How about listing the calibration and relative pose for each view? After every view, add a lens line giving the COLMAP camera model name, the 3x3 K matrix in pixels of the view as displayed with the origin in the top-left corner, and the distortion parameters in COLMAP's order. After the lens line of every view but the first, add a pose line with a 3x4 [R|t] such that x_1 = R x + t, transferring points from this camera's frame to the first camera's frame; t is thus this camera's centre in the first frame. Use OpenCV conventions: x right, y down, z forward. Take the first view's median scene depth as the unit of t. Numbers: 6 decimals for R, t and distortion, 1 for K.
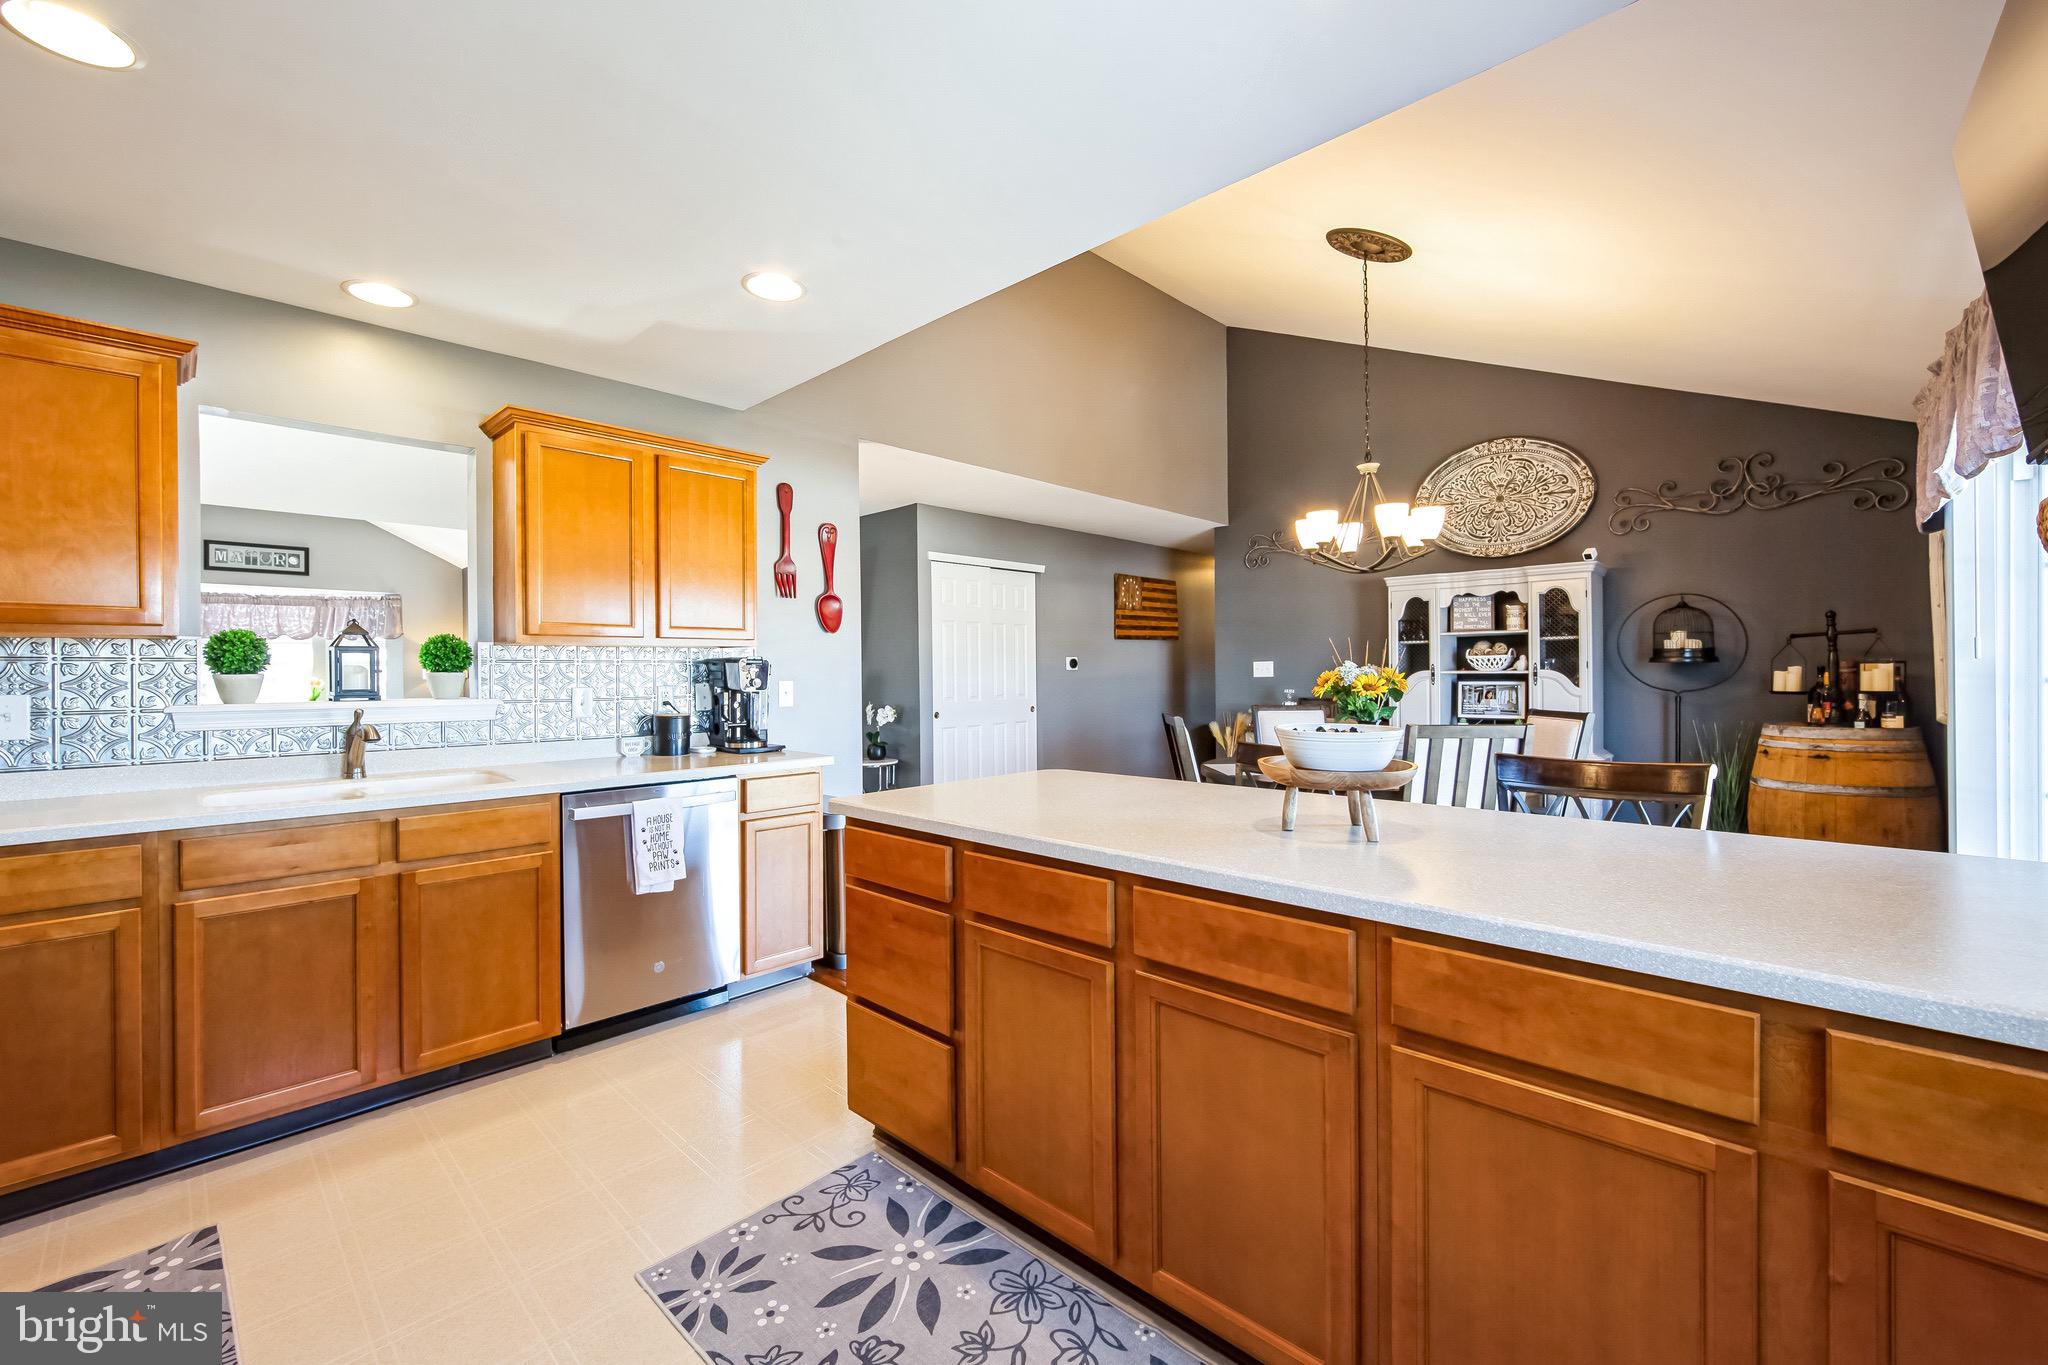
lens RADIAL K [[831.7, 0, 1007.0], [0, 831.7, 672.1], [0, 0, 1]] dist [-0.008546, 0.000787]
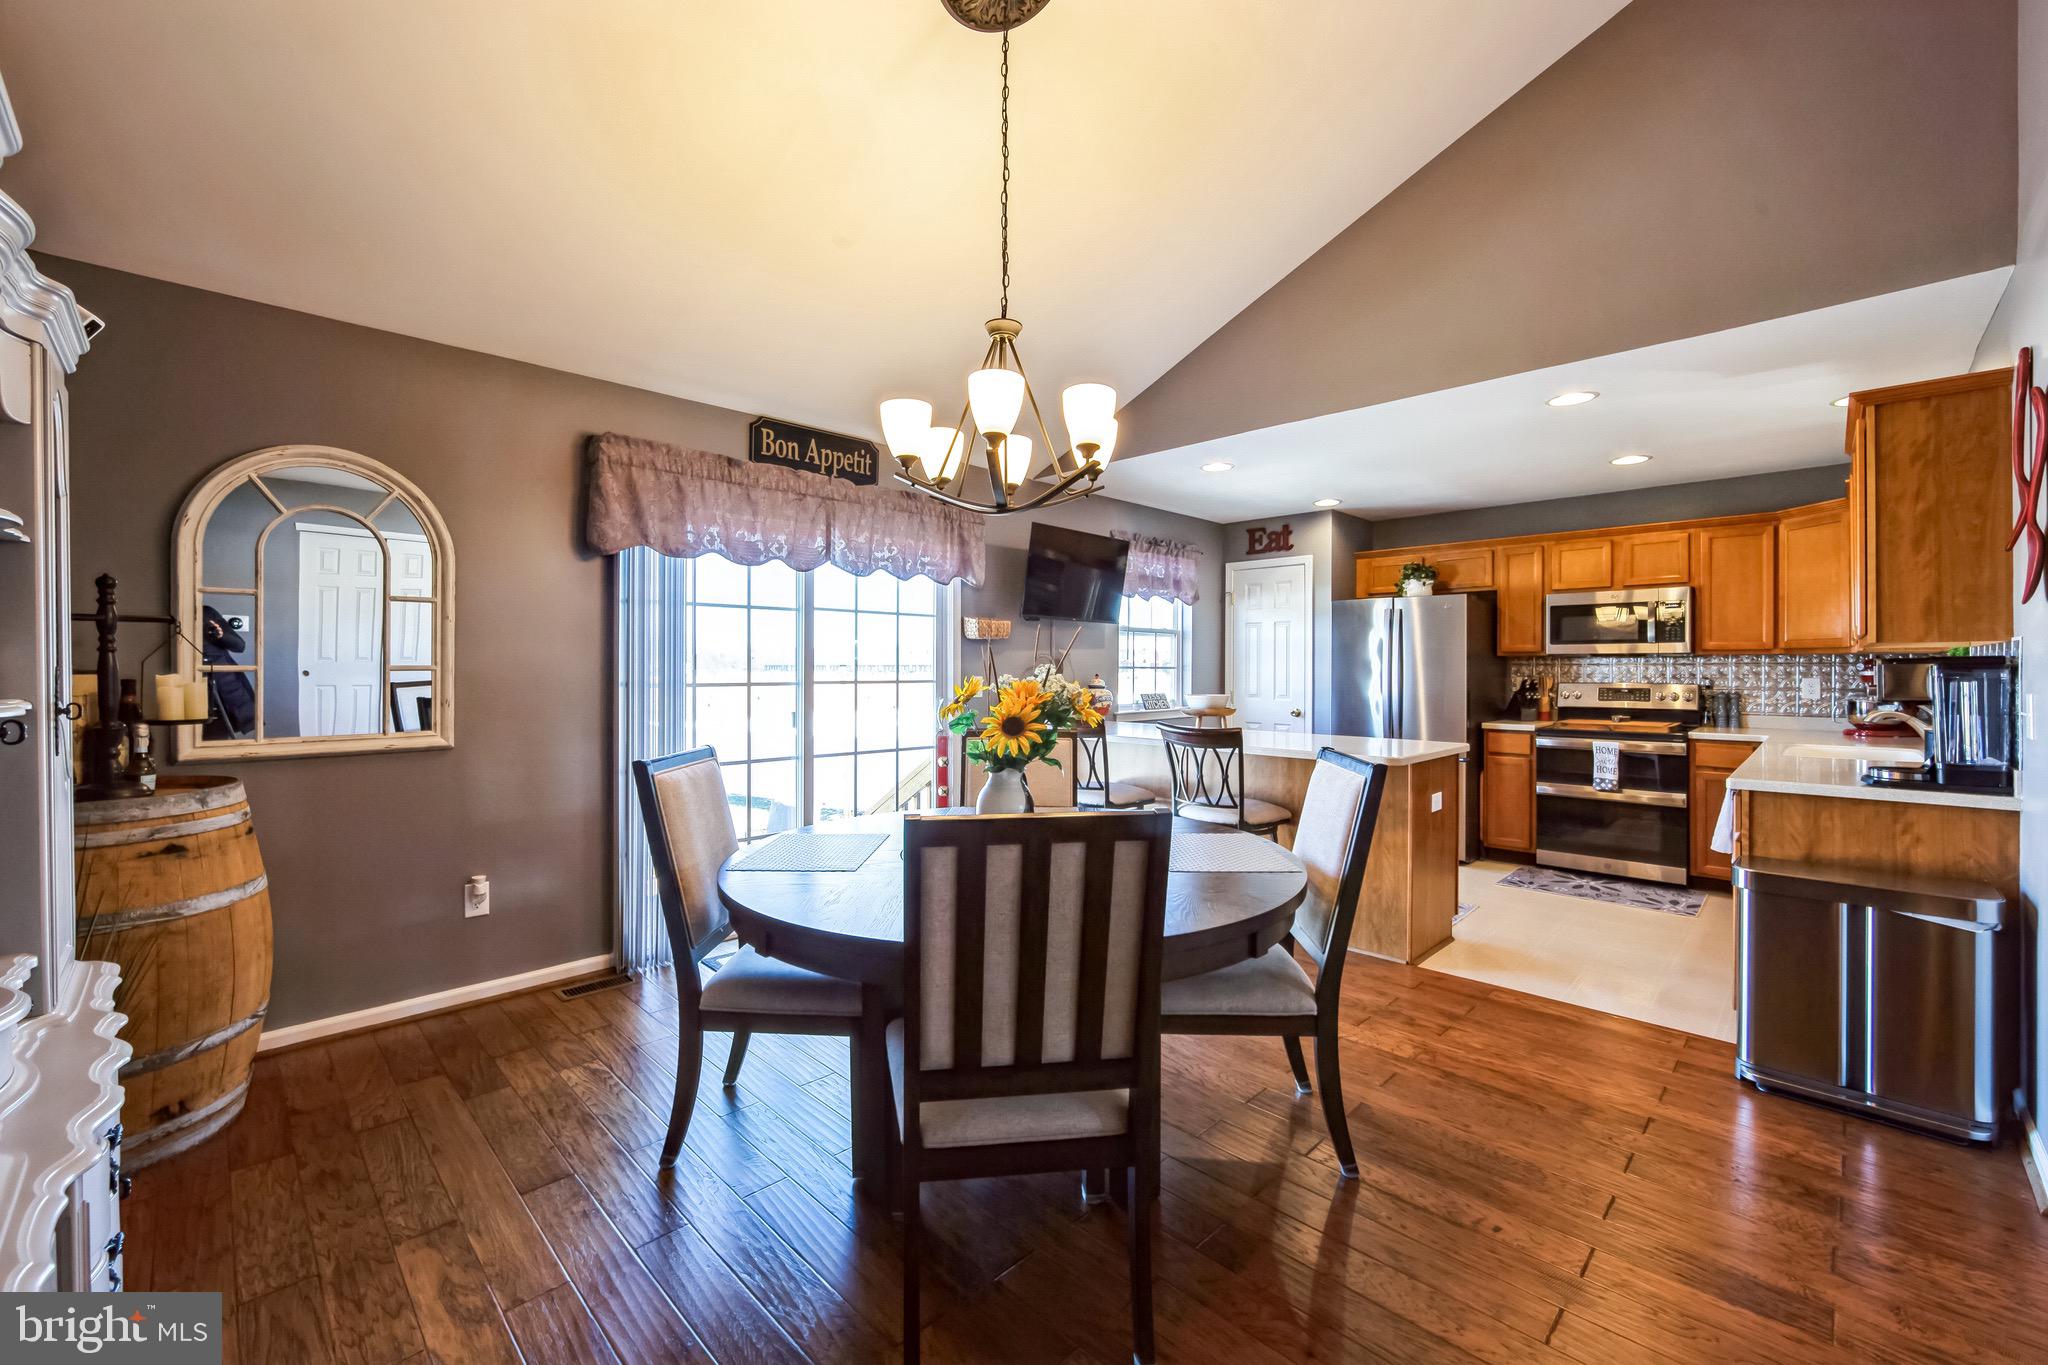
lens RADIAL K [[825.0, 0, 1002.0], [0, 825.0, 666.3], [0, 0, 1]] dist [-0.010456, 0.000091]
pose [[-0.999675, 0.006409, 0.024684, 0.482551], [0.006377, 0.999979, -0.001396, -0.013301], [-0.024692, -0.001238, -0.999694, 1.785797]]
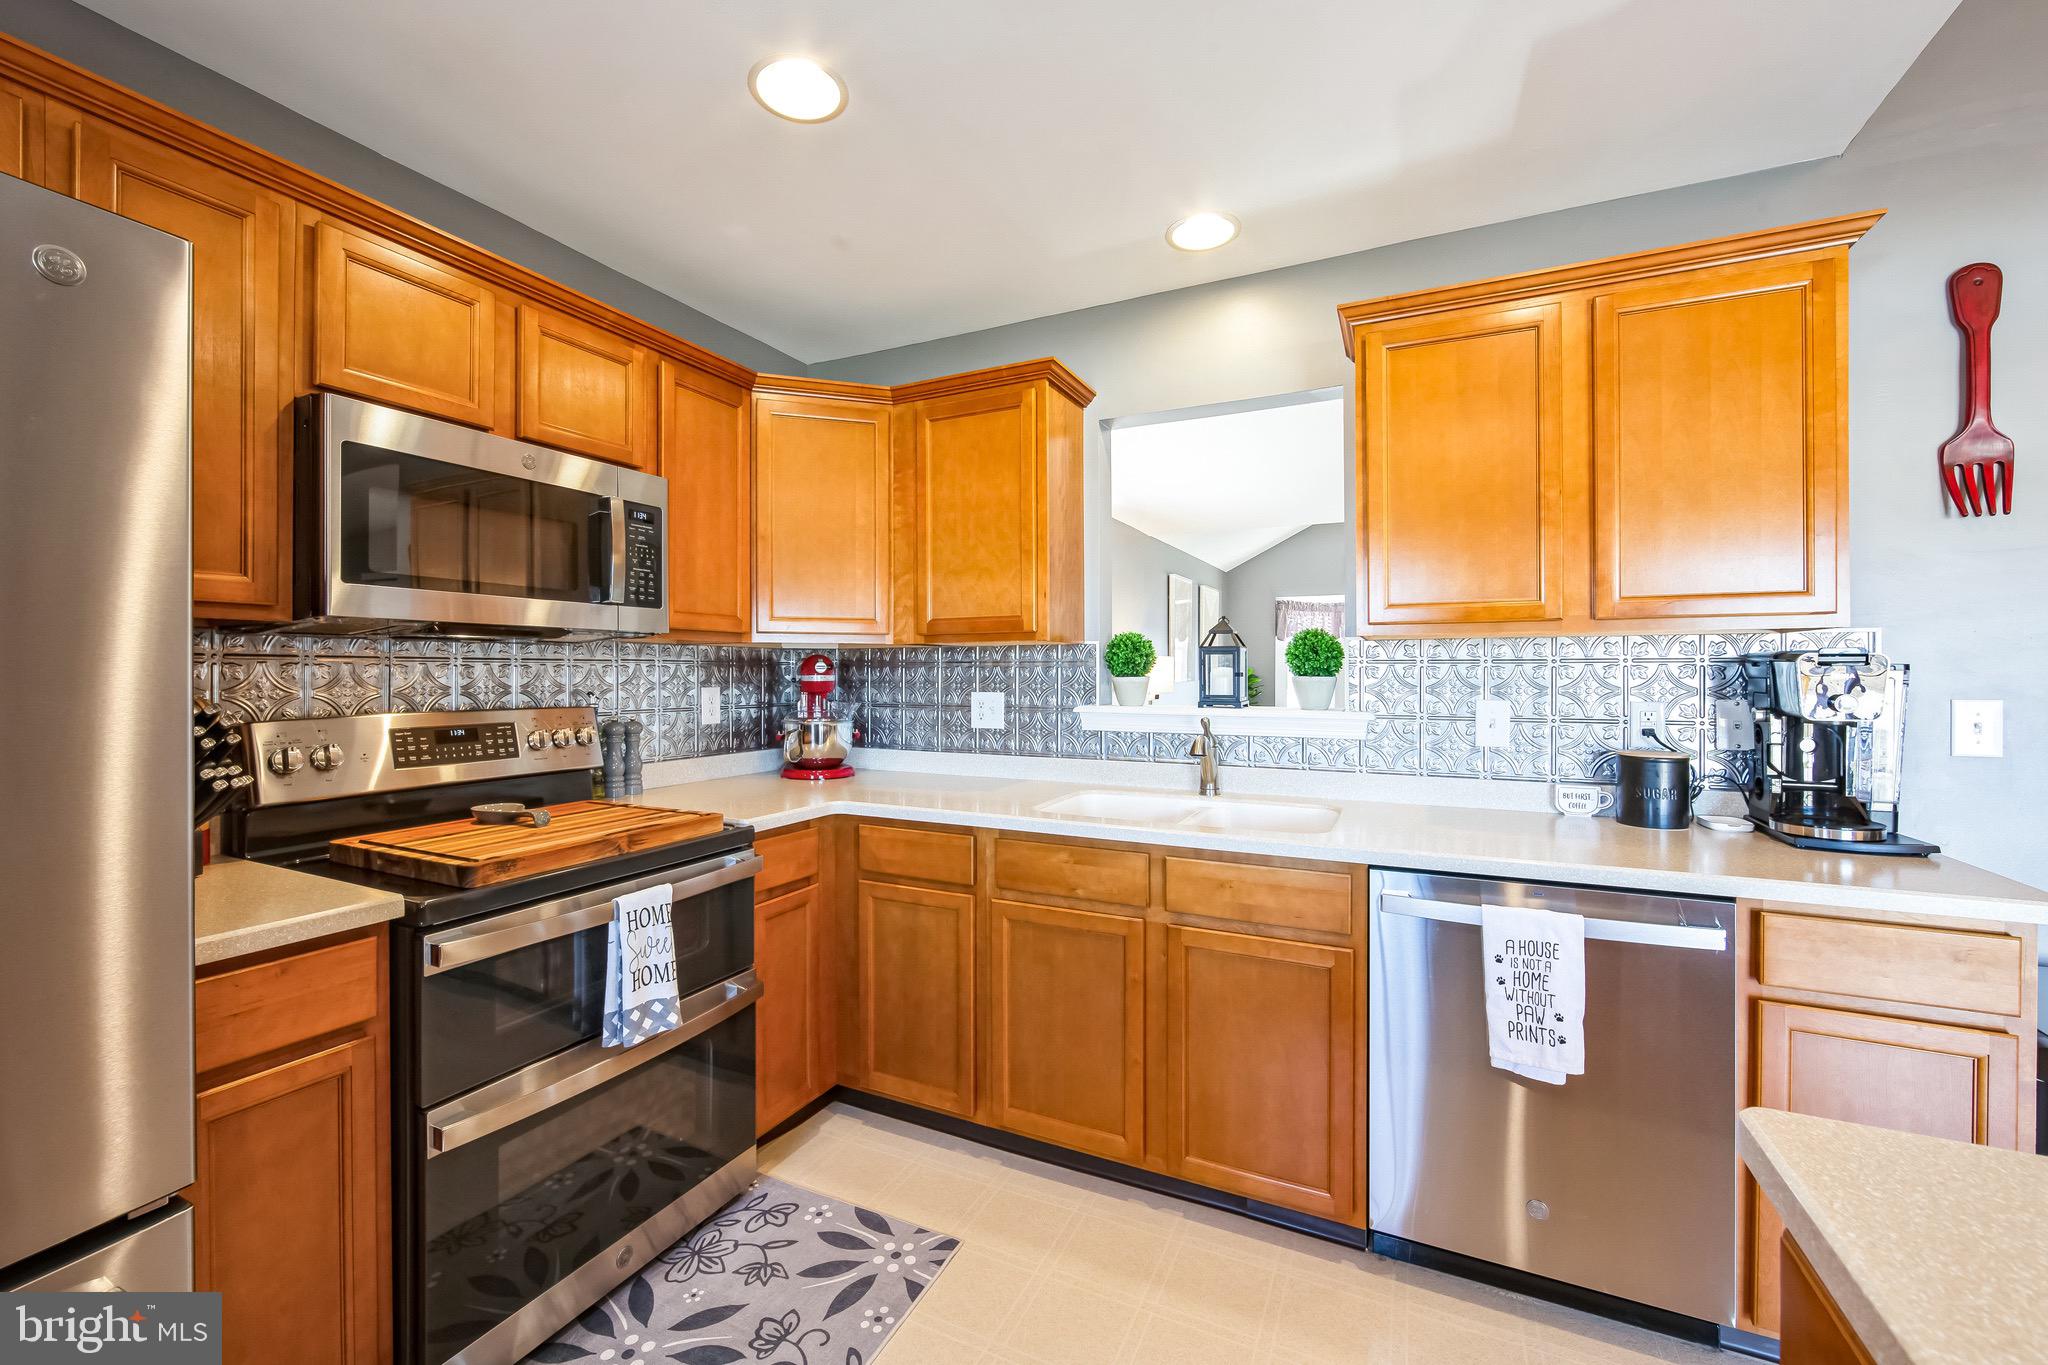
lens RADIAL K [[831.7, 0, 1007.0], [0, 831.7, 672.1], [0, 0, 1]] dist [-0.008546, 0.000787]
pose [[0.312122, 0.006784, -0.950018, -0.005019], [-0.002200, 0.999977, 0.006418, -0.007081], [0.950040, 0.000087, 0.312130, 0.401843]]
